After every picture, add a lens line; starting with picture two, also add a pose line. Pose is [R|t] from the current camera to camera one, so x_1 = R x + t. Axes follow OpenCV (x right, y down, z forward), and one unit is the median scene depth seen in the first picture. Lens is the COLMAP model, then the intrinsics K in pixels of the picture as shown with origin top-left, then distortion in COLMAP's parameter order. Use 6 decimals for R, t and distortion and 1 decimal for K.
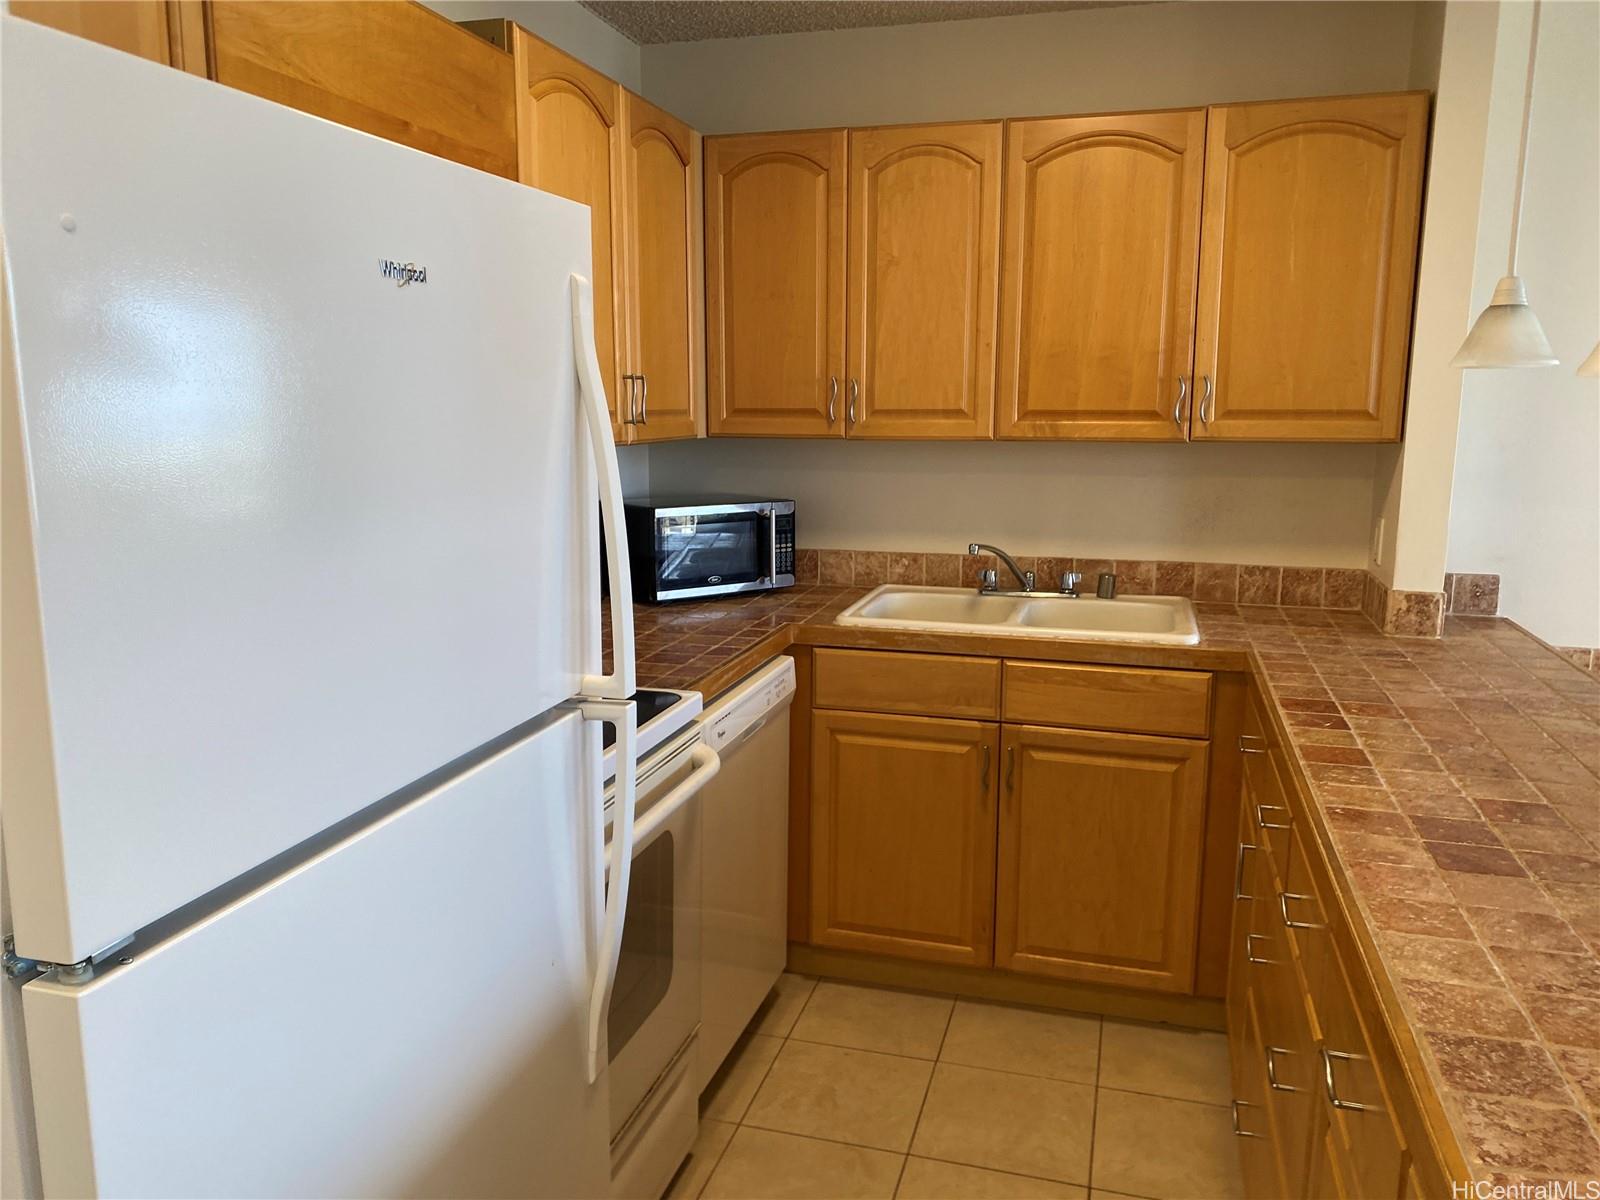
lens RADIAL K [[1208.2, 0, 746.8], [0, 1208.2, 634.0], [0, 0, 1]] dist [0.055066, -0.062097]
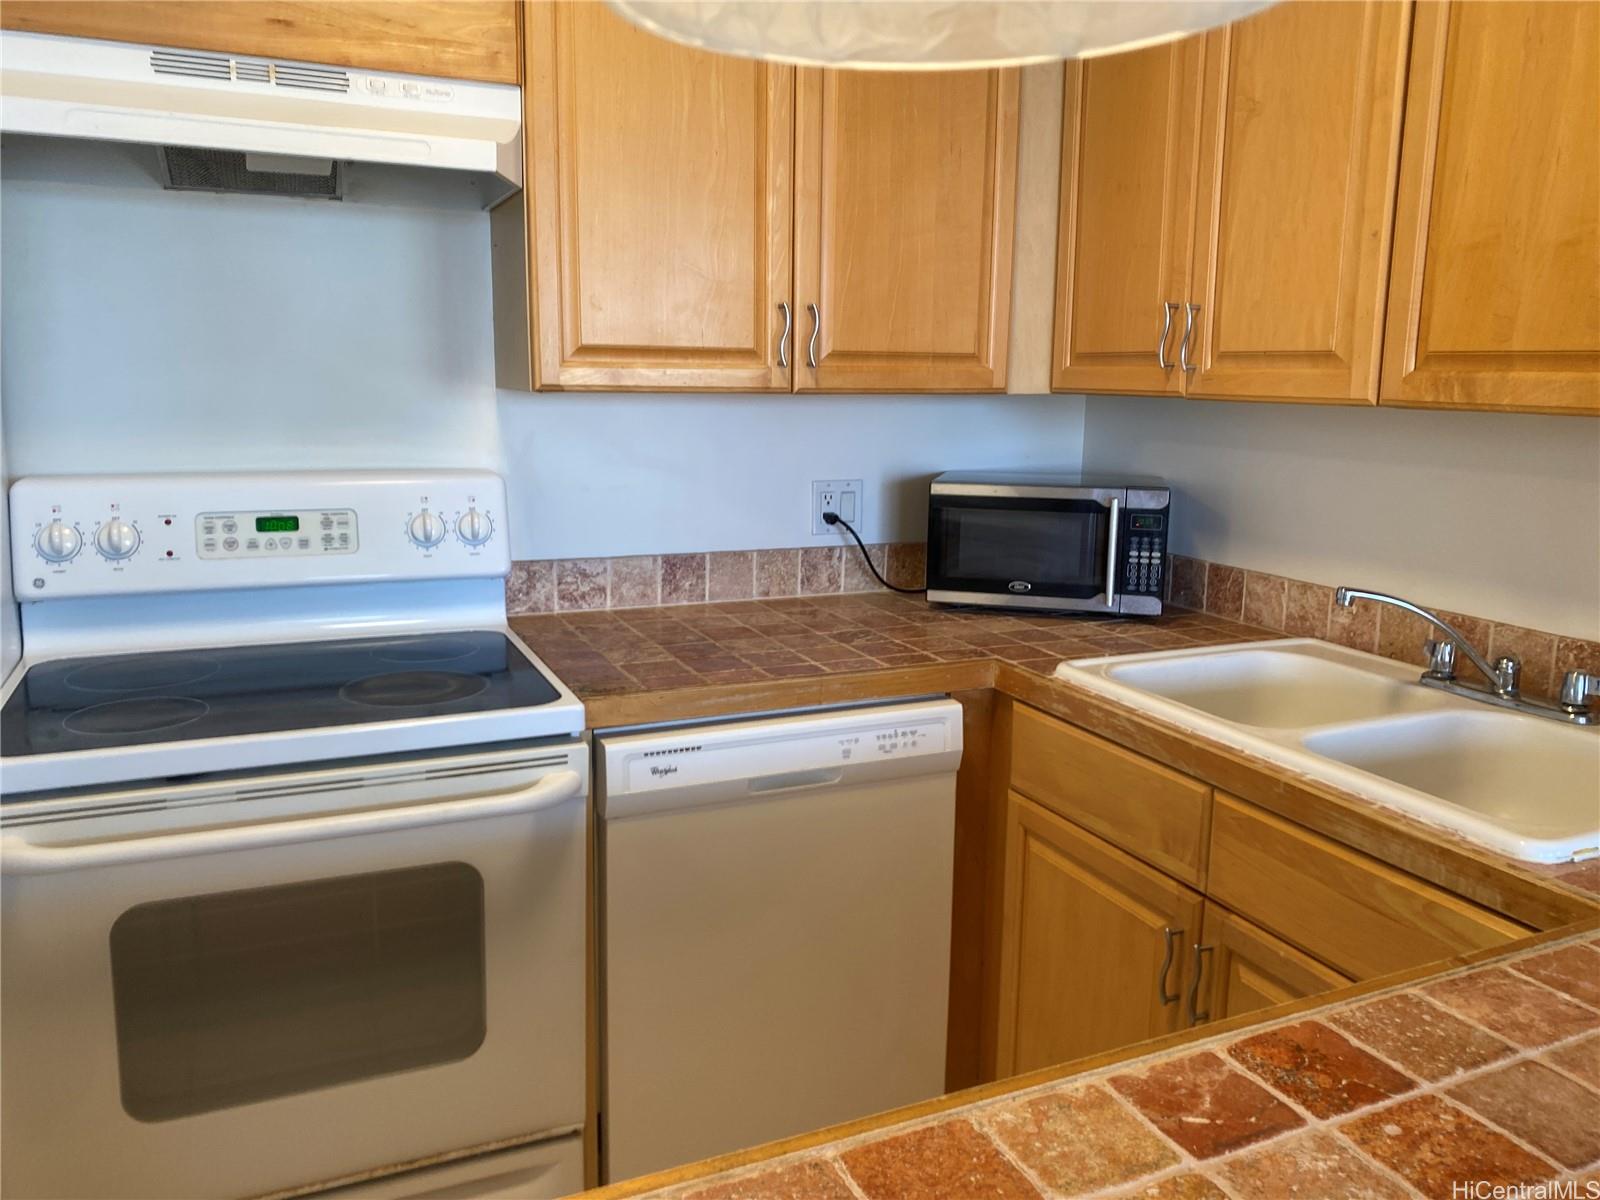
lens RADIAL K [[1208.2, 0, 795.8], [0, 1208.2, 586.3], [0, 0, 1]] dist [0.055066, -0.062097]
pose [[0.661663, 0.143869, -0.735869, 0.452934], [-0.160428, 0.985856, 0.048493, -0.063274], [0.732438, 0.085968, 0.675385, 0.437131]]
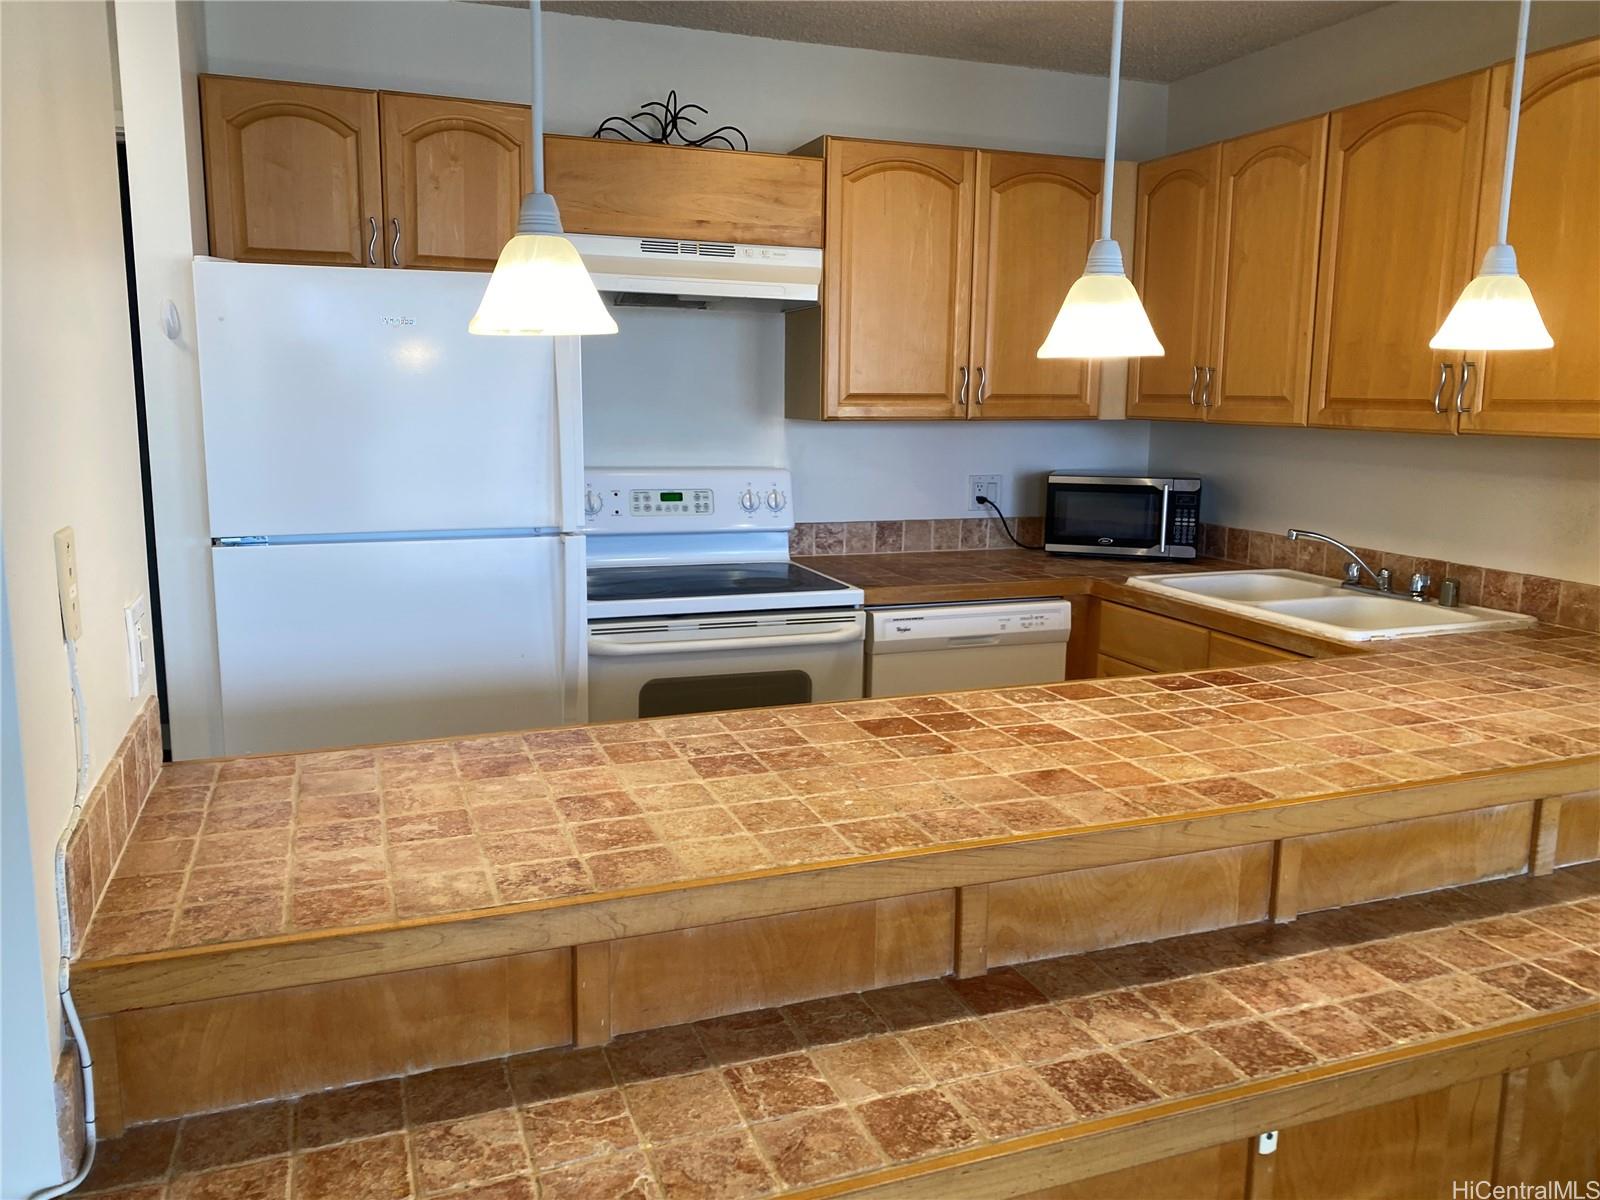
lens RADIAL K [[1208.2, 0, 787.7], [0, 1208.2, 602.7], [0, 0, 1]] dist [0.055066, -0.062097]
pose [[0.607836, 0.146452, -0.780440, 0.758599], [-0.166209, 0.984539, 0.055302, -0.000182], [0.776473, 0.096102, 0.622780, 0.045658]]
